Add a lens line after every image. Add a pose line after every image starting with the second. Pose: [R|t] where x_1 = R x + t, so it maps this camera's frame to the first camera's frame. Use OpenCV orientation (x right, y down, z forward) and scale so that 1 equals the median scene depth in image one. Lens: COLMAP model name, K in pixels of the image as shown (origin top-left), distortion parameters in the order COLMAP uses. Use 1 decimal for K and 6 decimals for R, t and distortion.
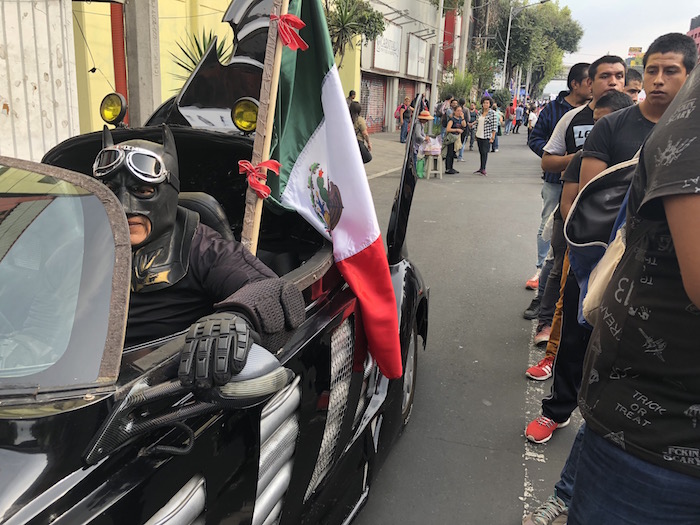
lens RADIAL K [[628.3, 0, 350.0], [0, 628.3, 262.5], [0, 0, 1]] dist [-0.097665, -0.001671]
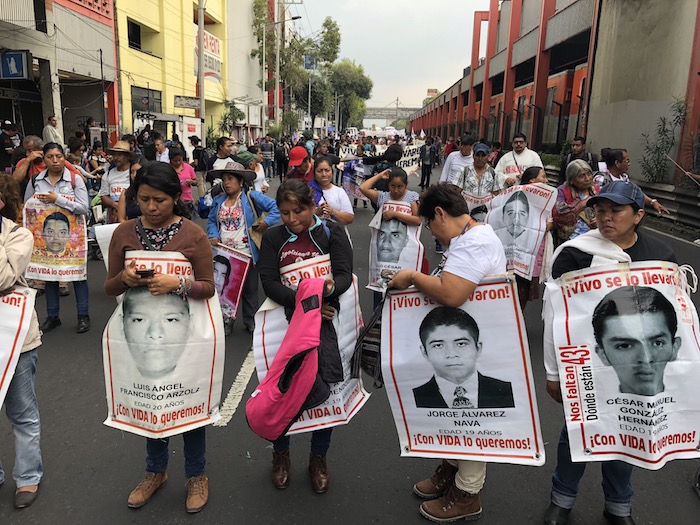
lens RADIAL K [[628.3, 0, 350.0], [0, 628.3, 262.5], [0, 0, 1]] dist [-0.097665, -0.001671]
pose [[0.966871, -0.072402, 0.244782, -0.082531], [0.087241, 0.994916, -0.050316, 0.184585], [-0.239895, 0.070004, 0.968272, -0.680001]]
